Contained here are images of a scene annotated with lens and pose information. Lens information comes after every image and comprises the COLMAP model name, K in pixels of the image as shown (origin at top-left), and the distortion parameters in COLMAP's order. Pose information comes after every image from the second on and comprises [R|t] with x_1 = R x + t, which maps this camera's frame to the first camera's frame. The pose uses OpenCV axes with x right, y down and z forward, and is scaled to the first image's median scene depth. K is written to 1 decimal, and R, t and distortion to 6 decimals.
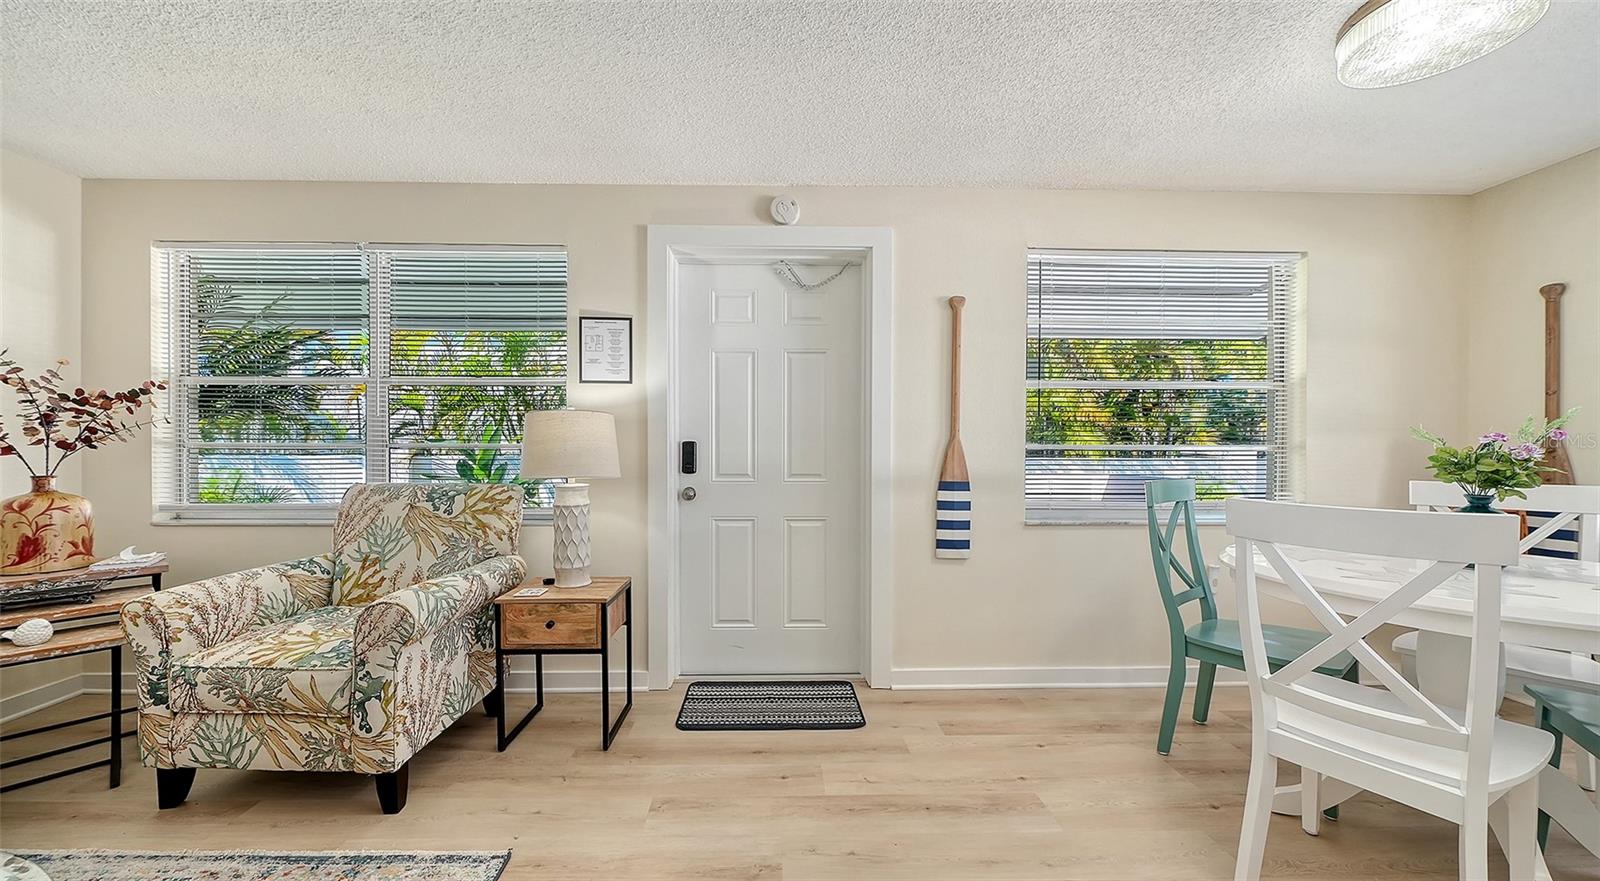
lens RADIAL K [[561.2, 0, 775.6], [0, 561.2, 452.1], [0, 0, 1]] dist [-0.004682, -0.000161]
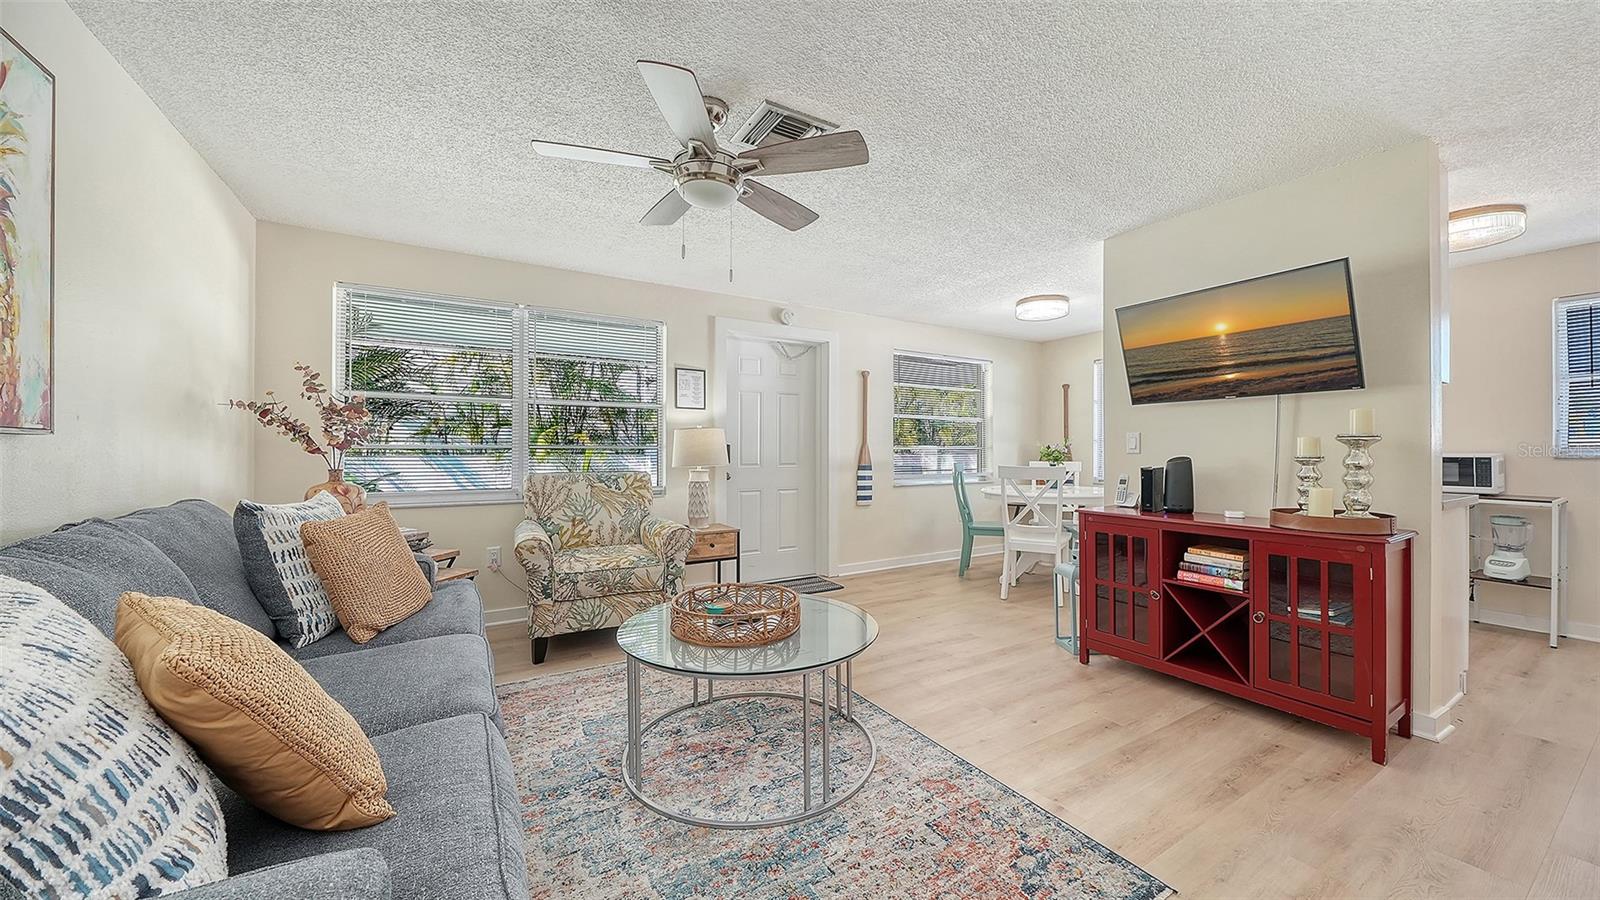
lens RADIAL K [[571.7, 0, 763.6], [0, 571.7, 442.0], [0, 0, 1]] dist [0.000784, 0.000011]
pose [[0.887734, 0.004816, 0.460332, -1.004725], [0.002723, 0.999873, -0.015711, 0.000725], [-0.460349, 0.015201, 0.887608, -0.663990]]
